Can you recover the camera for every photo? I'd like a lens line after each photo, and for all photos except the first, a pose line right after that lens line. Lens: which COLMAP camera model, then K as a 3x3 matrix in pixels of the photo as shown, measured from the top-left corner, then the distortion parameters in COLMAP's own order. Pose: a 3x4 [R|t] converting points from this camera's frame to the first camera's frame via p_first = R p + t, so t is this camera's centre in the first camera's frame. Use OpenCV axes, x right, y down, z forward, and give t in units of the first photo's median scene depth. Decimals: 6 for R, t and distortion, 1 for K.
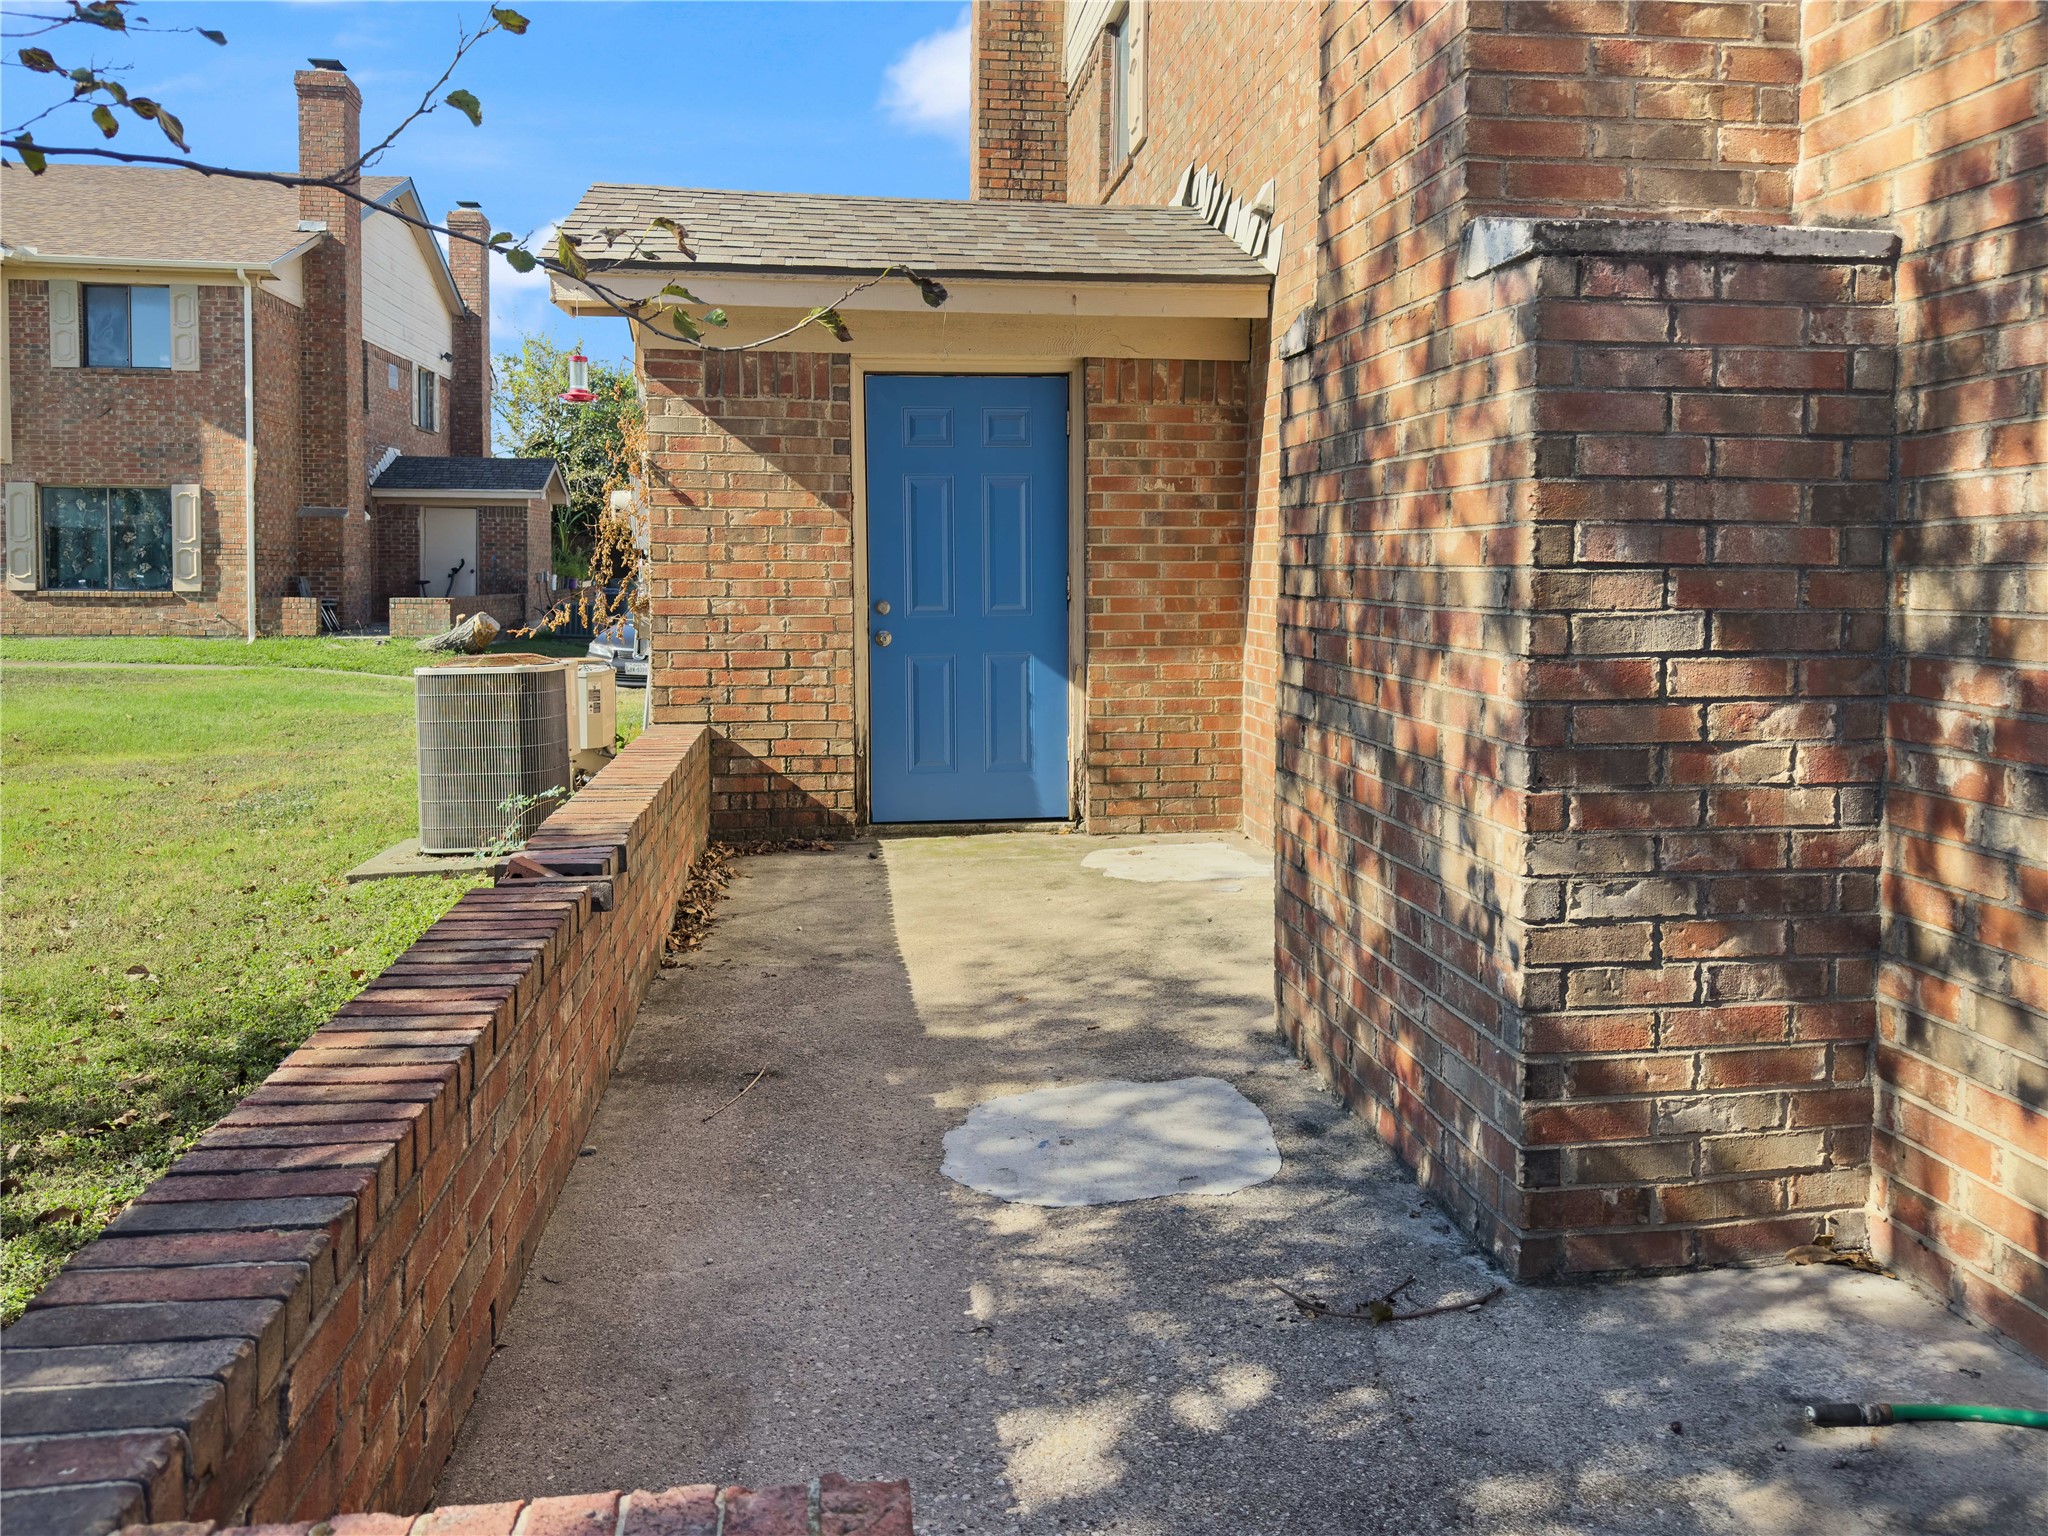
lens RADIAL K [[1571.7, 0, 1024.0], [0, 1571.7, 768.0], [0, 0, 1]] dist [0.190770, -0.534706]
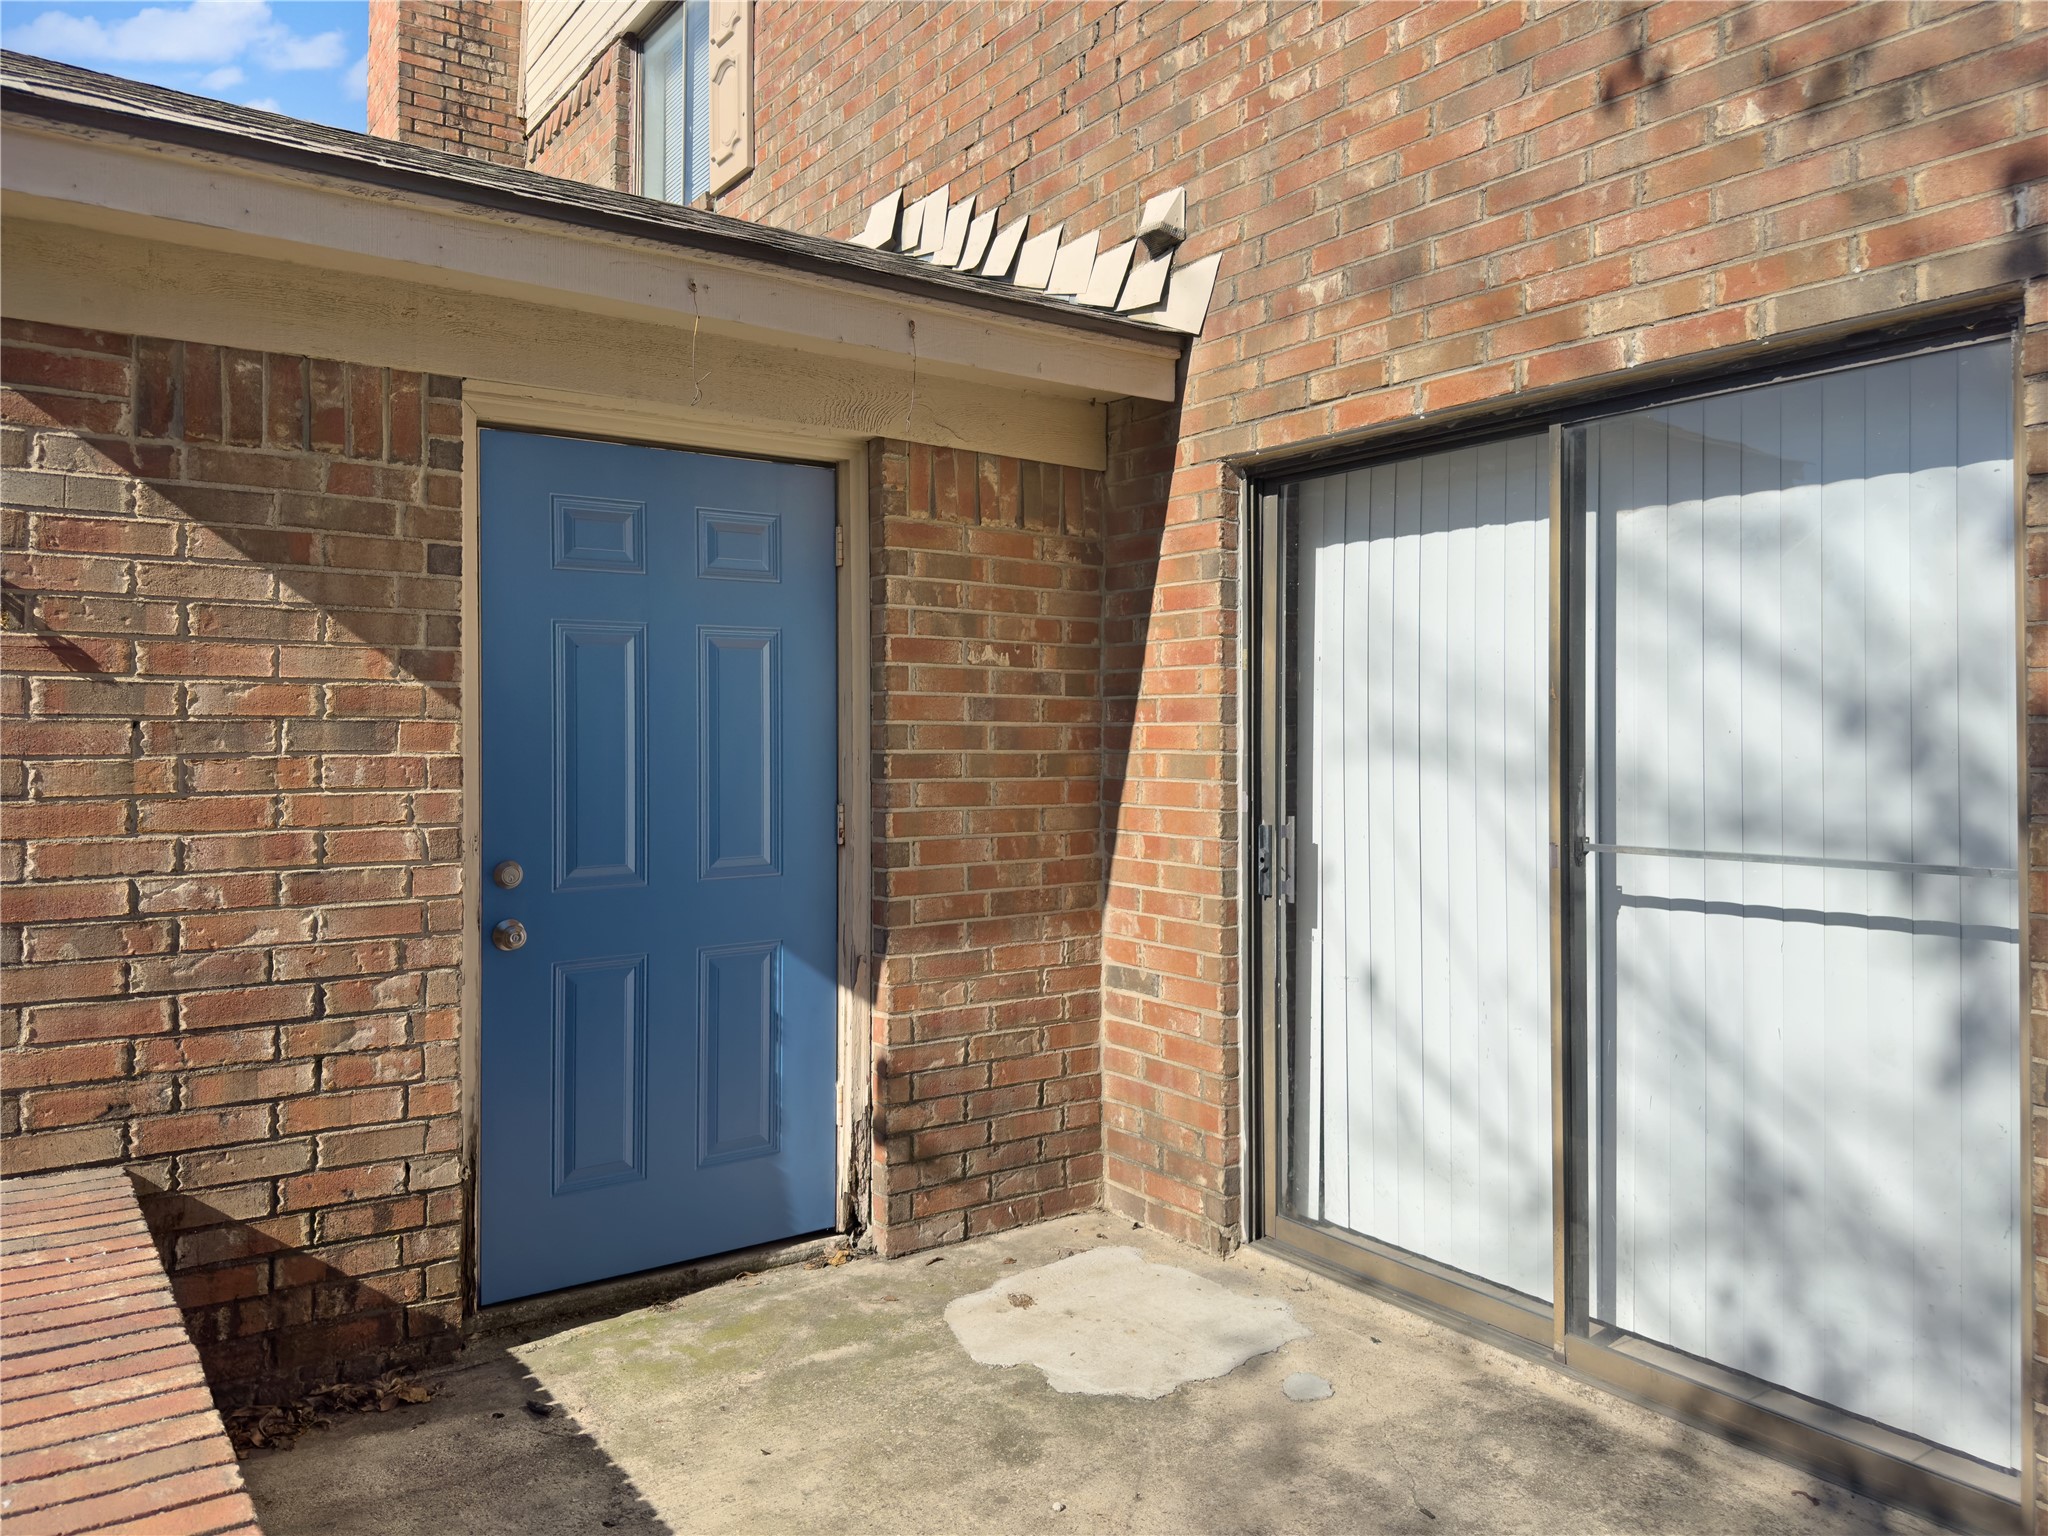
lens RADIAL K [[1499.6, 0, 1024.0], [0, 1499.6, 768.0], [0, 0, 1]] dist [0.103618, -0.166947]
pose [[0.875655, -0.008672, 0.482860, -0.181527], [0.061806, 0.993629, -0.094238, -0.080448], [-0.478966, 0.112364, 0.870612, 0.496224]]
